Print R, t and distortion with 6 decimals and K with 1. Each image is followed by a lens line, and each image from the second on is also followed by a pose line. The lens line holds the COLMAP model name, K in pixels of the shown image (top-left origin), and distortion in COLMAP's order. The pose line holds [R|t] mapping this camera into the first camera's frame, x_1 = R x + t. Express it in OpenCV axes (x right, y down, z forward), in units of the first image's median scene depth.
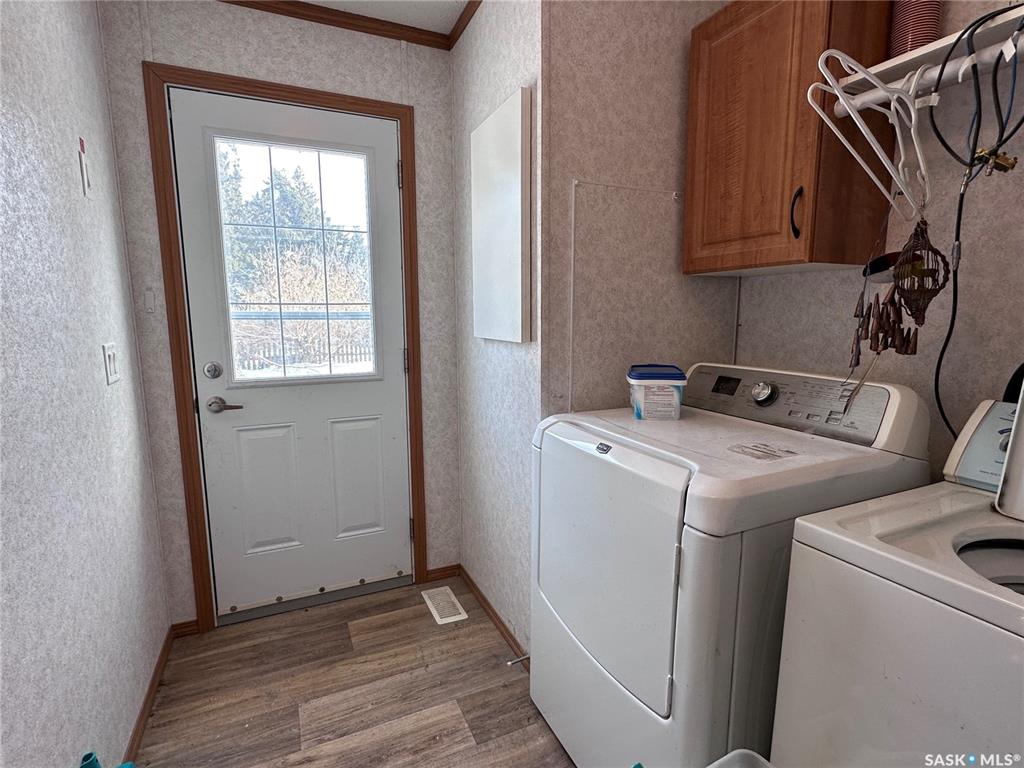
lens RADIAL K [[510.0, 0, 512.7], [0, 510.0, 385.0], [0, 0, 1]] dist [-0.004264, -0.000061]
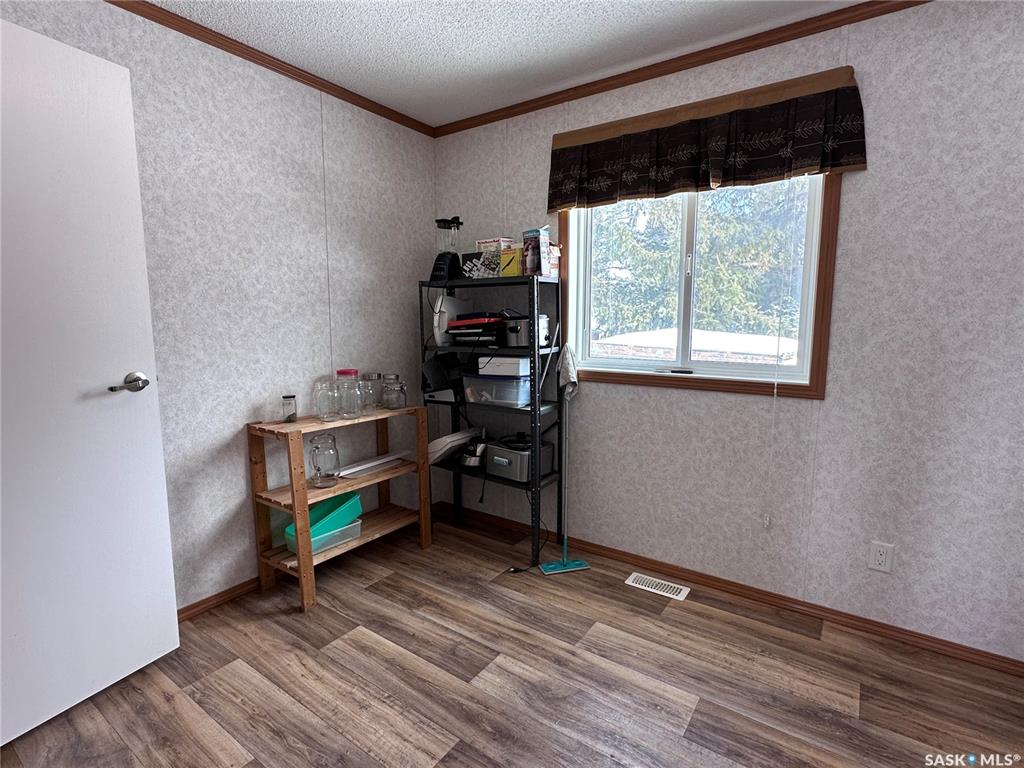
lens RADIAL K [[510.0, 0, 517.7], [0, 510.0, 383.3], [0, 0, 1]] dist [-0.004264, -0.000061]
pose [[0.500650, 0.100309, -0.859818, 0.524568], [-0.129334, 0.990783, 0.040280, 0.009533], [0.855933, 0.091038, 0.509009, 0.127624]]
